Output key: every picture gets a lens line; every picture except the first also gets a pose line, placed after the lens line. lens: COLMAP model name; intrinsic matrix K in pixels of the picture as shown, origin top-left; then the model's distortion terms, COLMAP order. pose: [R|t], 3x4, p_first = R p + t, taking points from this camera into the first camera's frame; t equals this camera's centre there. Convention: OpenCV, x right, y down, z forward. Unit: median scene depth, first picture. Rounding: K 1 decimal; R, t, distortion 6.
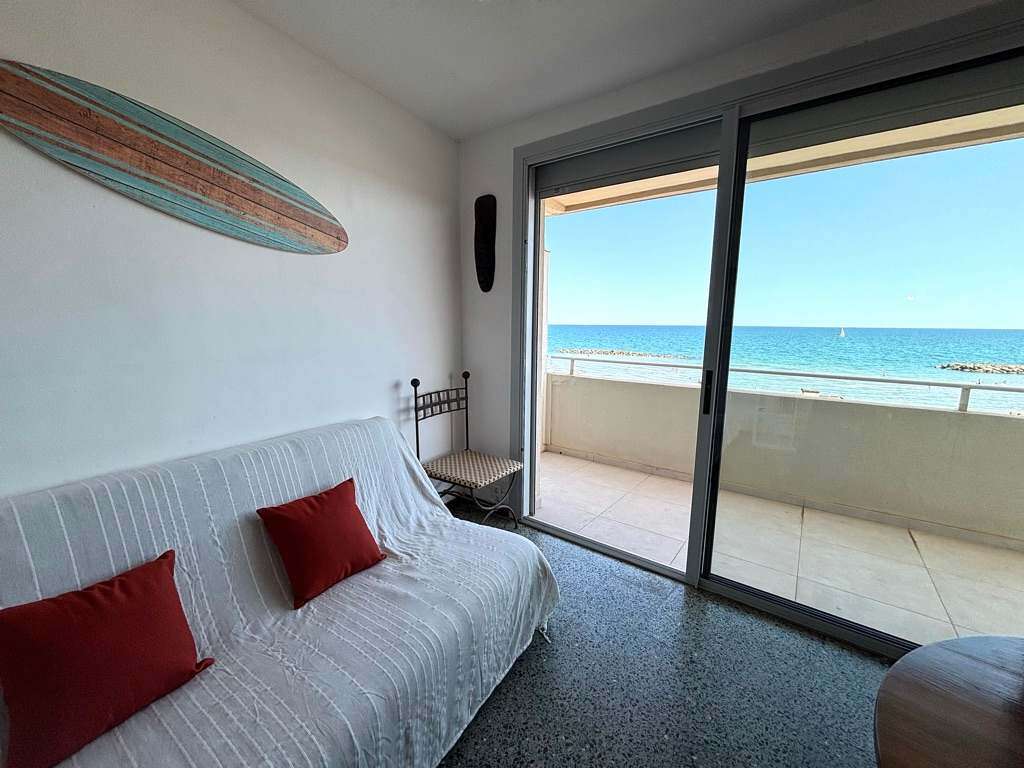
lens RADIAL K [[410.1, 0, 512.0], [0, 410.1, 384.0], [0, 0, 1]] dist [-0.000205, -0.000027]
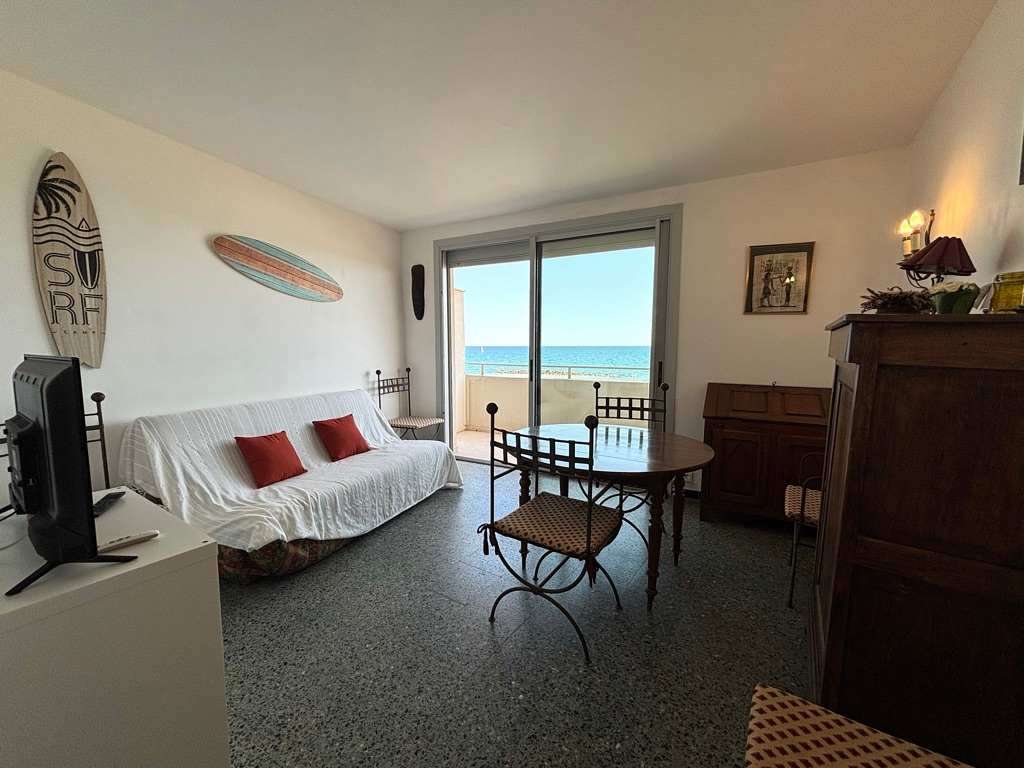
lens RADIAL K [[410.1, 0, 512.0], [0, 410.1, 384.0], [0, 0, 1]] dist [-0.000205, -0.000027]
pose [[0.989068, -0.024792, 0.145358, 0.068031], [0.032656, 0.998115, -0.051966, 0.152356], [-0.143796, 0.056145, 0.988013, -0.779796]]
